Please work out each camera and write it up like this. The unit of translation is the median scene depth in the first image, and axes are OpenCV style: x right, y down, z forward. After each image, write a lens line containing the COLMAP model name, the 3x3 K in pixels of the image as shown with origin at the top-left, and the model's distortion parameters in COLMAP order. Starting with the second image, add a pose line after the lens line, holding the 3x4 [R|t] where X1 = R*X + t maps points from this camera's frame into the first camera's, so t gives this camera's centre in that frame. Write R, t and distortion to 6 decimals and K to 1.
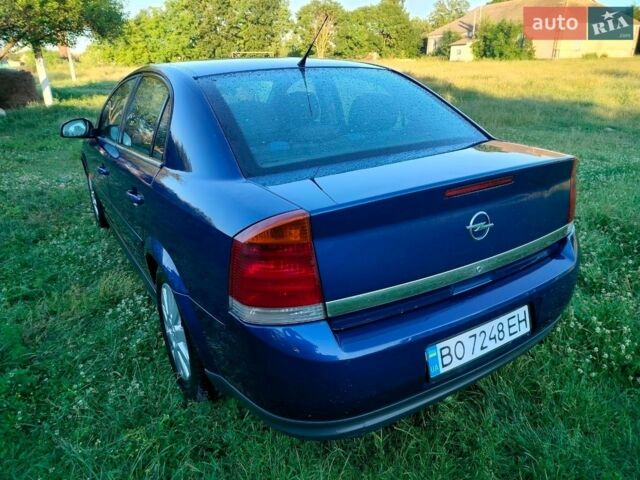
lens RADIAL K [[497.1, 0, 320.0], [0, 497.1, 239.4], [0, 0, 1]] dist [0.028997, -0.022108]
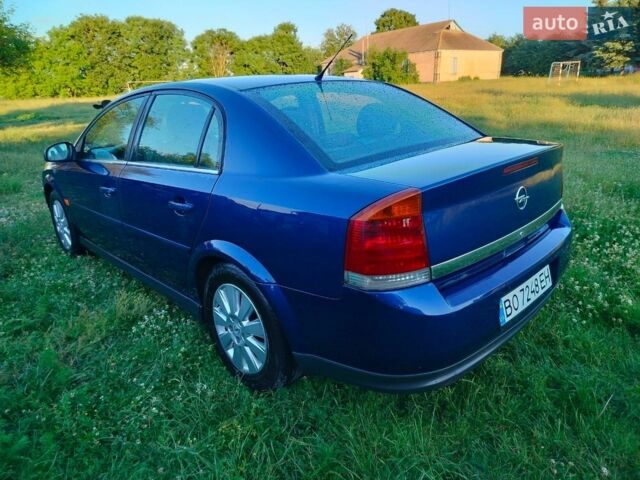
lens RADIAL K [[497.1, 0, 316.8], [0, 497.1, 241.3], [0, 0, 1]] dist [0.028997, -0.022108]
pose [[0.974032, -0.088736, 0.208297, -0.318135], [0.098907, 0.994336, -0.038913, 0.055791], [-0.203664, 0.058505, 0.977291, -0.068381]]
